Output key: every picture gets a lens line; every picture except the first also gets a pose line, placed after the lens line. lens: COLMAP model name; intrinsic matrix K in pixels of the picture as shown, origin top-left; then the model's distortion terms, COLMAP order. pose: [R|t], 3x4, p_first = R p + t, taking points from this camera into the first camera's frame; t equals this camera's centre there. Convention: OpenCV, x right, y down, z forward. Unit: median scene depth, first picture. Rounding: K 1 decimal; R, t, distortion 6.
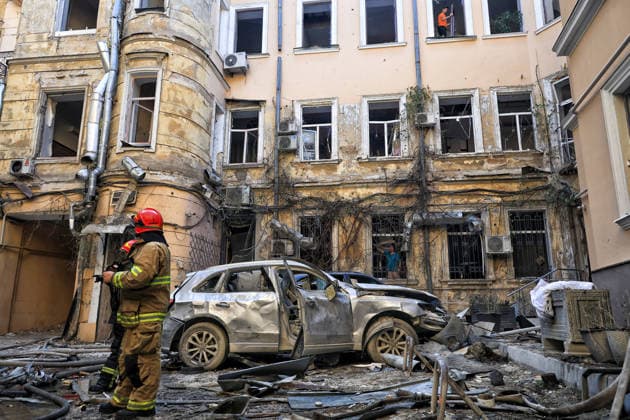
lens RADIAL K [[455.1, 0, 313.0], [0, 455.1, 208.7], [0, 0, 1]] dist [0.006816, 0.002482]
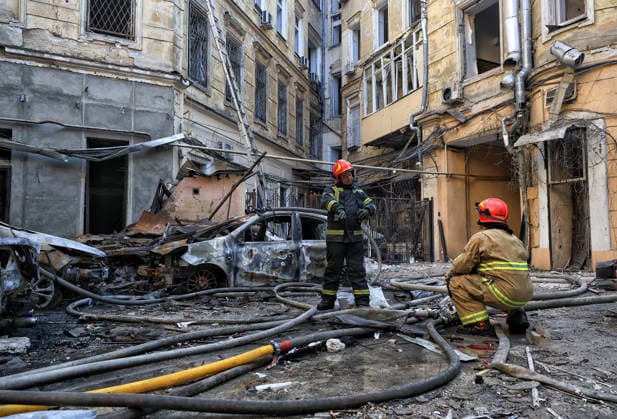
lens RADIAL K [[456.6, 0, 315.0], [0, 456.6, 208.8], [0, 0, 1]] dist [0.008897, 0.001708]
pose [[0.589786, -0.064643, -0.804968, -0.032827], [0.190615, 0.979769, 0.060980, 0.035915], [0.784741, -0.189405, 0.590176, 0.138291]]
